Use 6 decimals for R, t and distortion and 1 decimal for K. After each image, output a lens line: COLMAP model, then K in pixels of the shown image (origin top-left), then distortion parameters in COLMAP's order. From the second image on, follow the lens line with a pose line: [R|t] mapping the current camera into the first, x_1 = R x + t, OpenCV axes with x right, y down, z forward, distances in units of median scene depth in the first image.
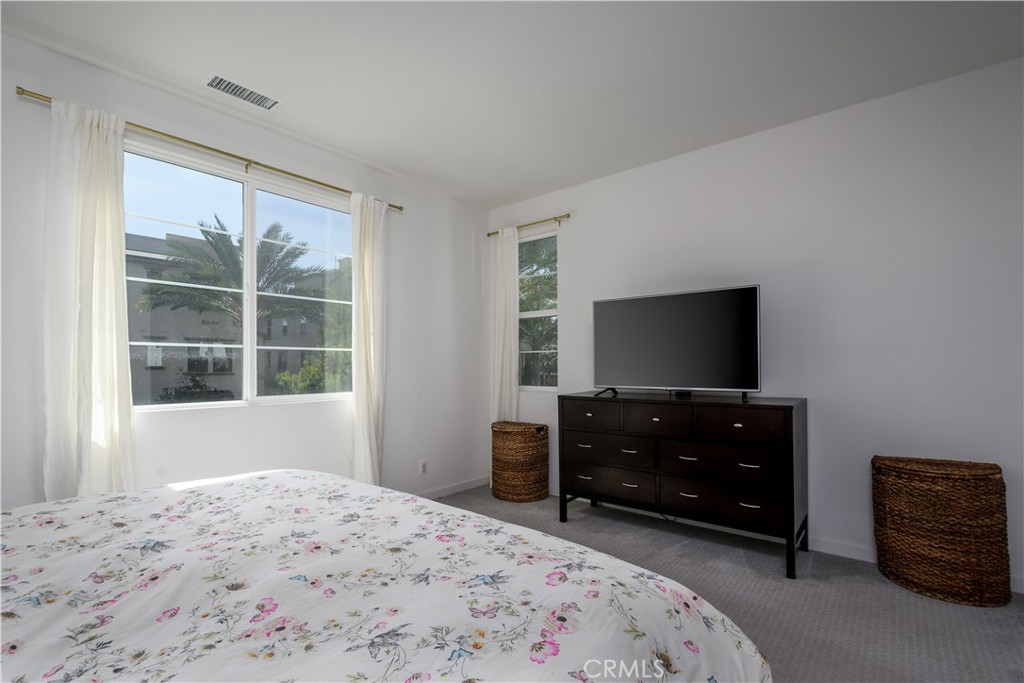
lens RADIAL K [[479.0, 0, 501.0], [0, 479.0, 360.2], [0, 0, 1]] dist [-0.010387, -0.000327]
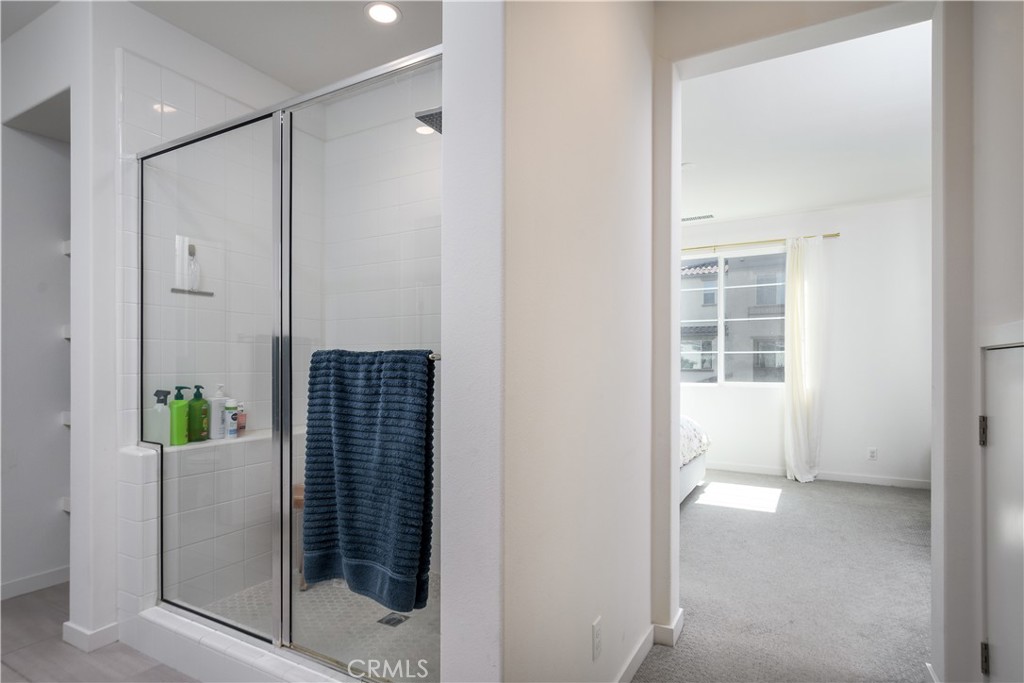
lens RADIAL K [[531.1, 0, 511.9], [0, 531.1, 366.3], [0, 0, 1]] dist [0.000615, 0.000107]
pose [[0.183270, 0.003789, -0.983055, 1.219458], [0.005650, 0.999972, 0.004907, 0.008714], [0.983046, -0.006454, 0.183243, -0.083929]]
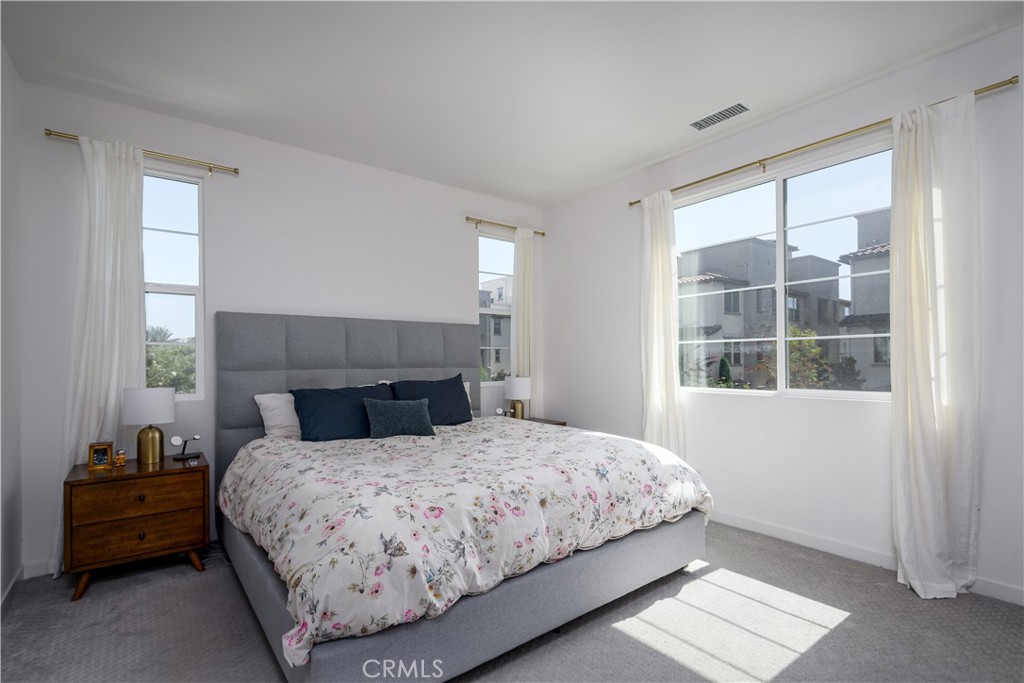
lens RADIAL K [[479.0, 0, 501.0], [0, 479.0, 360.2], [0, 0, 1]] dist [-0.010387, -0.000327]
pose [[-0.226626, 0.003474, -0.973976, 0.603535], [0.022275, 0.999751, -0.001617, 0.005757], [0.973727, -0.022062, -0.226647, 0.657643]]
